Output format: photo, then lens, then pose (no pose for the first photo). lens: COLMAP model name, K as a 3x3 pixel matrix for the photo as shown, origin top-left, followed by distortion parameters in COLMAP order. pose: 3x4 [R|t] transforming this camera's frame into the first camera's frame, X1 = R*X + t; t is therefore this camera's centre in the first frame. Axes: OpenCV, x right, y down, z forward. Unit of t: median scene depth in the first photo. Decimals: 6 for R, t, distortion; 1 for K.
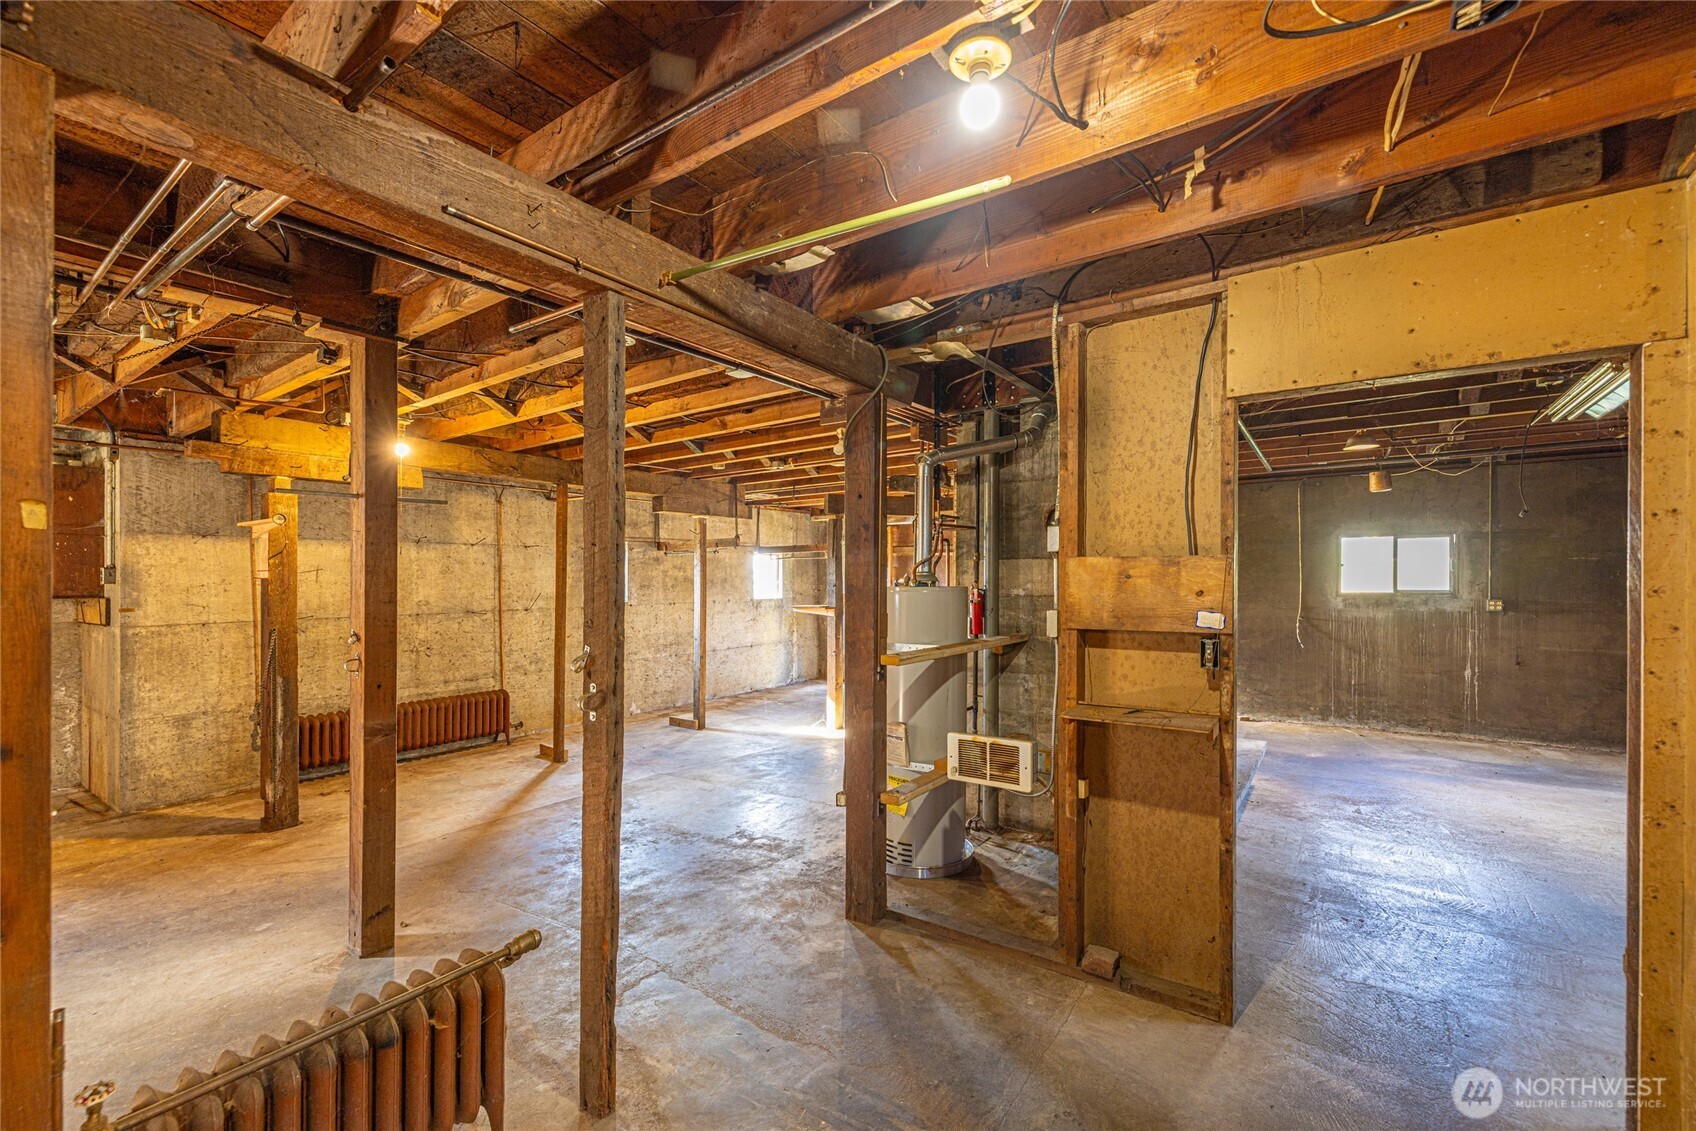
lens RADIAL K [[728.8, 0, 846.6], [0, 728.8, 574.3], [0, 0, 1]] dist [0.001422, 0.000694]
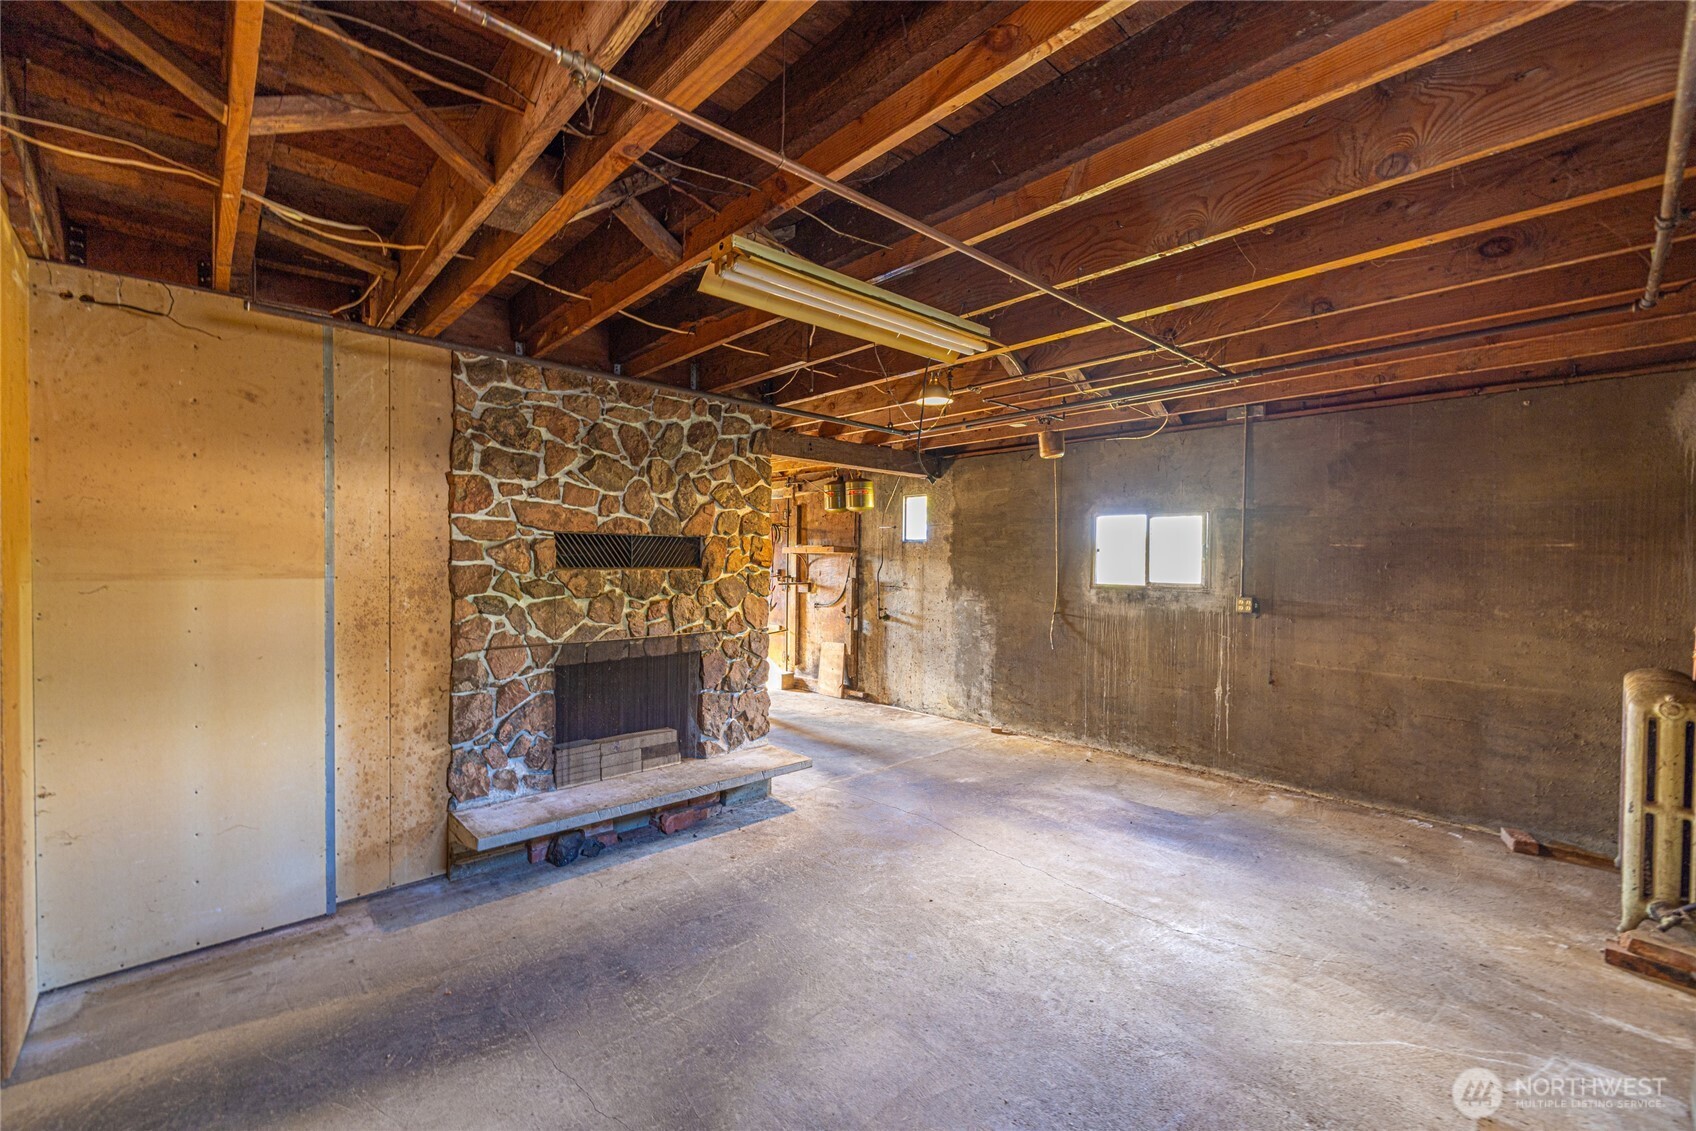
lens RADIAL K [[728.8, 0, 844.1], [0, 728.8, 565.5], [0, 0, 1]] dist [0.001422, 0.000694]
pose [[0.978752, 0.021260, -0.203943, 0.601059], [-0.018734, 0.999722, 0.014310, -0.001956], [0.204190, -0.010185, 0.978878, 0.154782]]
